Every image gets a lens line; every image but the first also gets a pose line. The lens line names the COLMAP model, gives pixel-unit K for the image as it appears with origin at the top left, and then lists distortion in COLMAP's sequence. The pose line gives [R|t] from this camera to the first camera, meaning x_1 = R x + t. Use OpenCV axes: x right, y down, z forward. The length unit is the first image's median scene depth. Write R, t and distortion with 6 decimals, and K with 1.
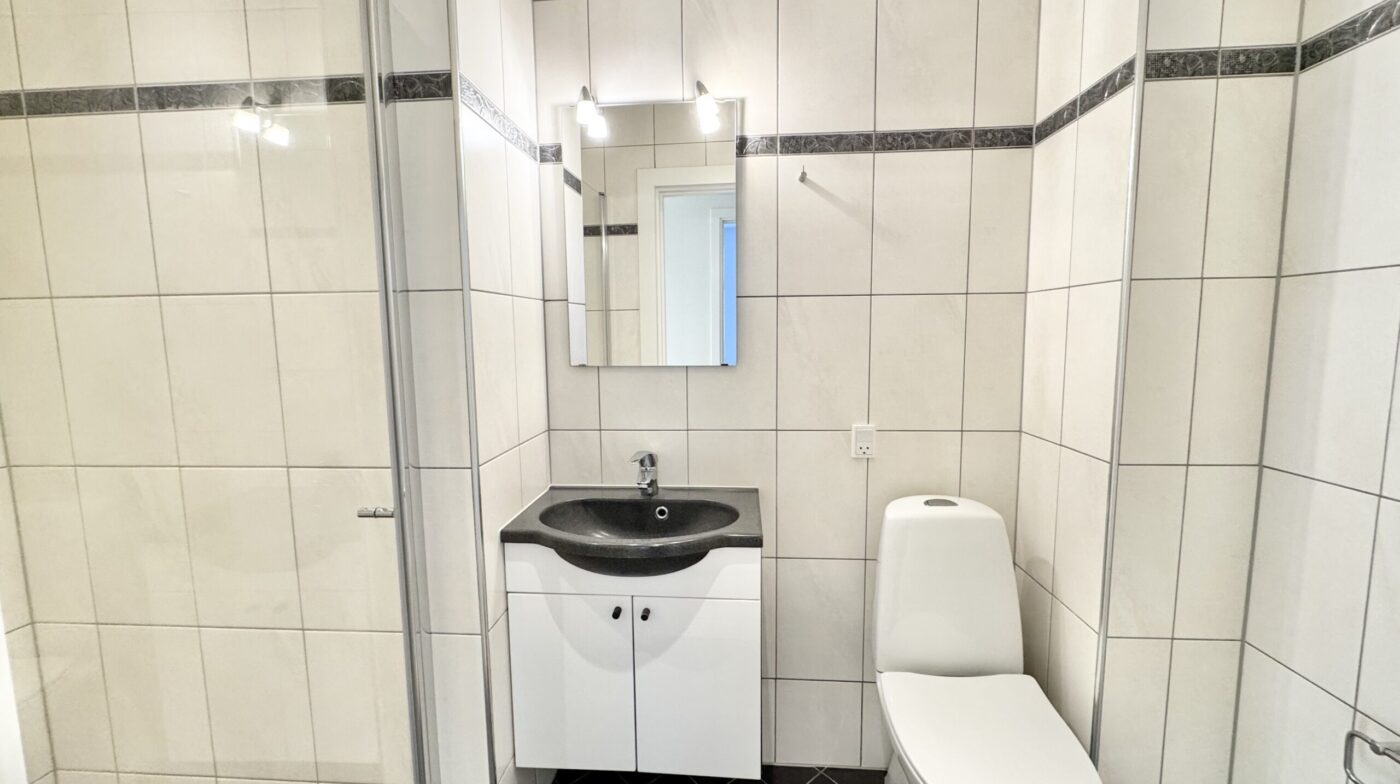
lens RADIAL K [[557.4, 0, 700.0], [0, 557.4, 392.0], [0, 0, 1]] dist [-0.002323, -0.000084]
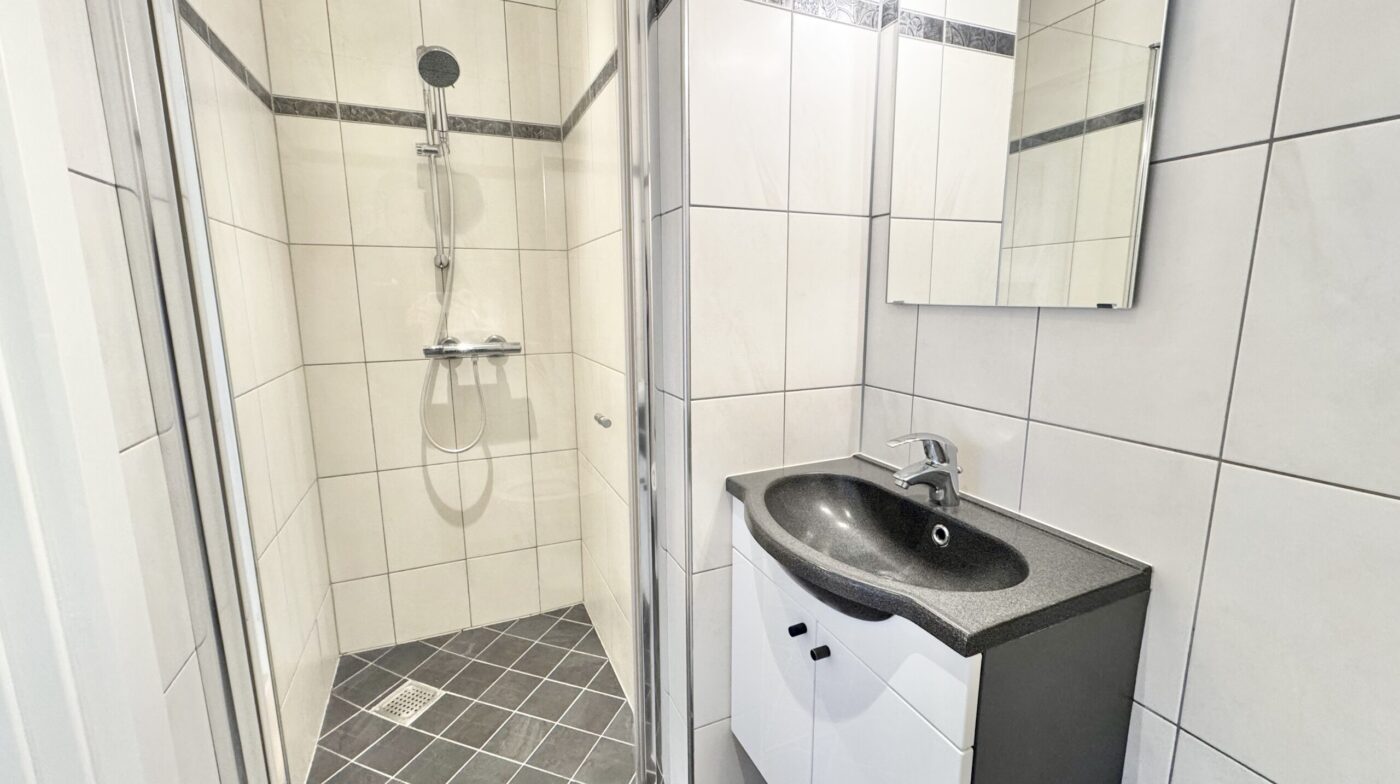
lens RADIAL K [[557.4, 0, 700.0], [0, 557.4, 392.0], [0, 0, 1]] dist [-0.002323, -0.000084]
pose [[0.466261, 0.158258, -0.870376, 0.325955], [-0.096647, 0.987092, 0.127706, -0.000525], [0.879352, 0.024576, 0.475538, 0.436004]]
